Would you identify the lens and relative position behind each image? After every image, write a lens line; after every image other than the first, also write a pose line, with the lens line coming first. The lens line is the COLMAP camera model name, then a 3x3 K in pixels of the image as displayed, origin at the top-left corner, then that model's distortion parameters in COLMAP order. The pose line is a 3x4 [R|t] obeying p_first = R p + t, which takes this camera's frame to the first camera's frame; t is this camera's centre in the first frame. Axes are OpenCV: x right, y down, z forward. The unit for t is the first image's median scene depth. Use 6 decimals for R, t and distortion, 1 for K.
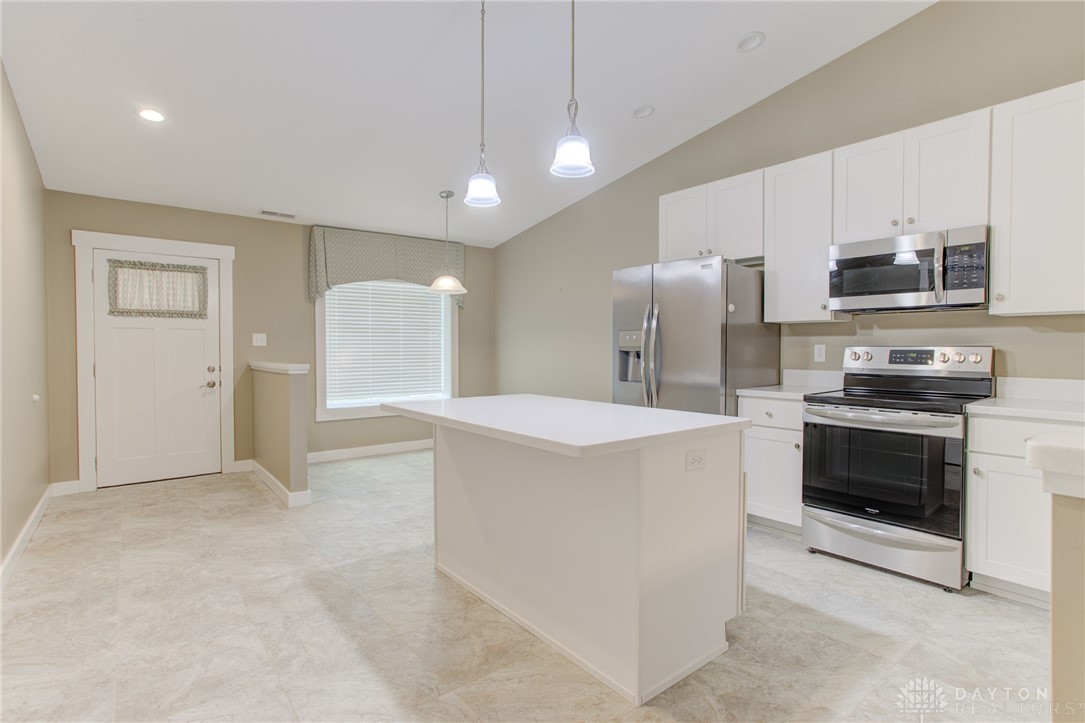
lens RADIAL K [[539.0, 0, 547.6], [0, 539.0, 360.4], [0, 0, 1]] dist [-0.059000, 0.037751]
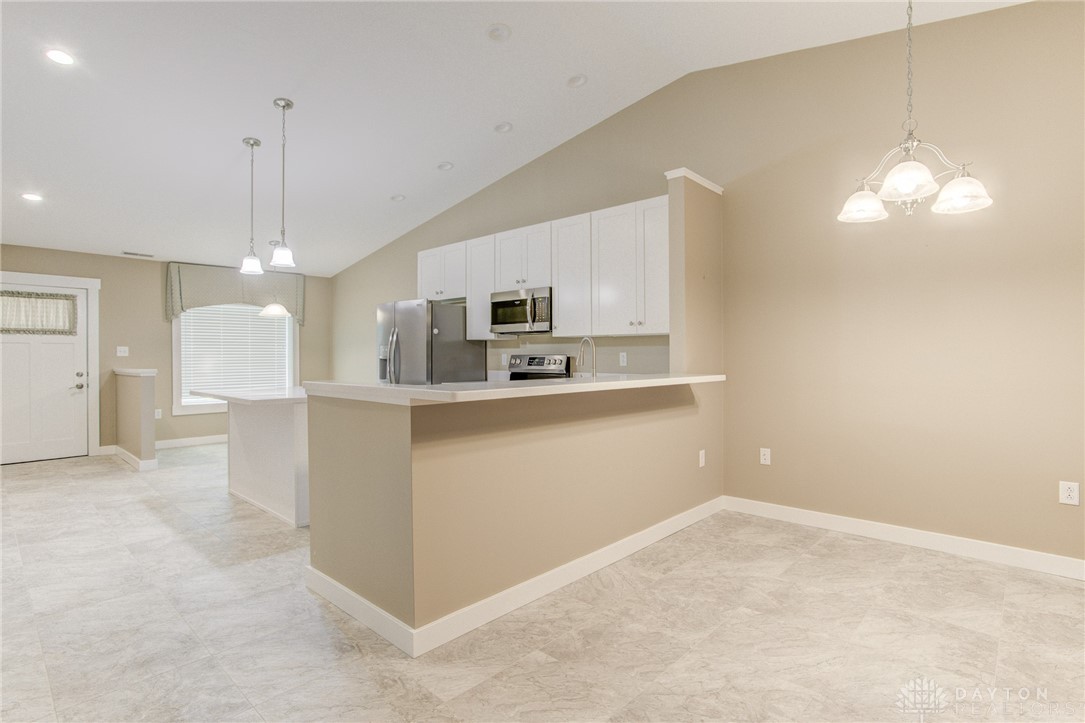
lens RADIAL K [[554.5, 0, 540.9], [0, 554.5, 358.1], [0, 0, 1]] dist [-0.029391, 0.023243]
pose [[0.992078, -0.005465, 0.125507, 0.319750], [0.007853, 0.999797, -0.018537, 0.010709], [-0.125381, 0.019375, 0.991919, -0.481828]]
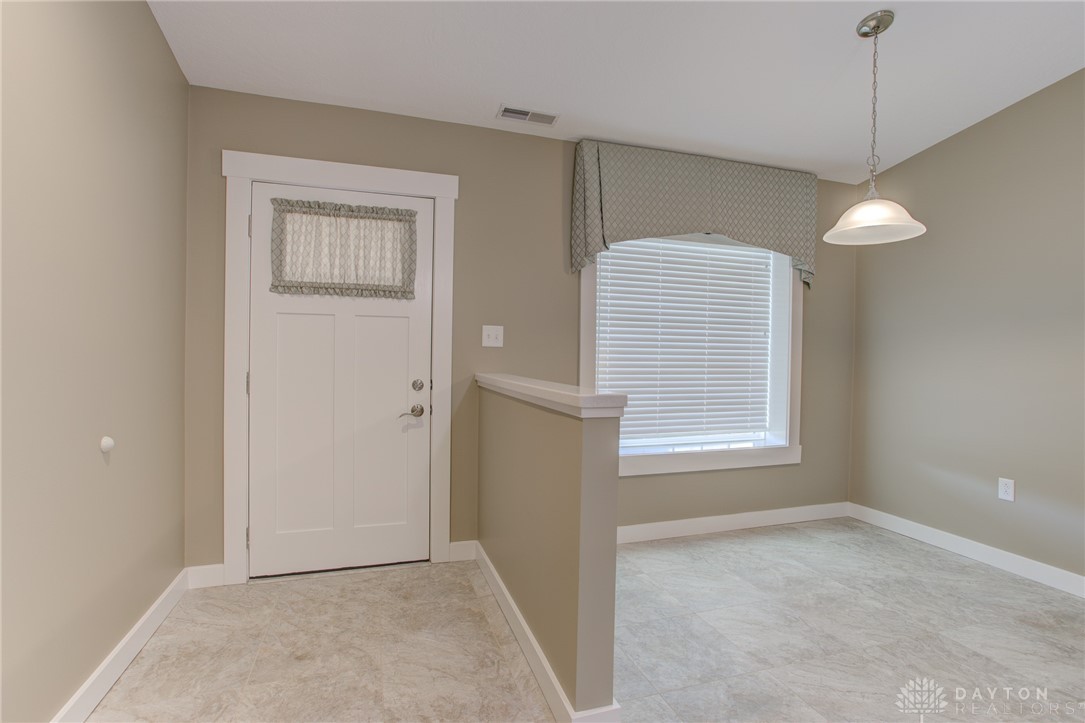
lens RADIAL K [[539.0, 0, 547.6], [0, 539.0, 360.4], [0, 0, 1]] dist [-0.059000, 0.037751]
pose [[0.939888, 0.021463, -0.340807, -0.311572], [-0.024375, 0.999694, -0.004264, -0.012246], [0.340611, 0.012315, 0.940124, 0.511145]]
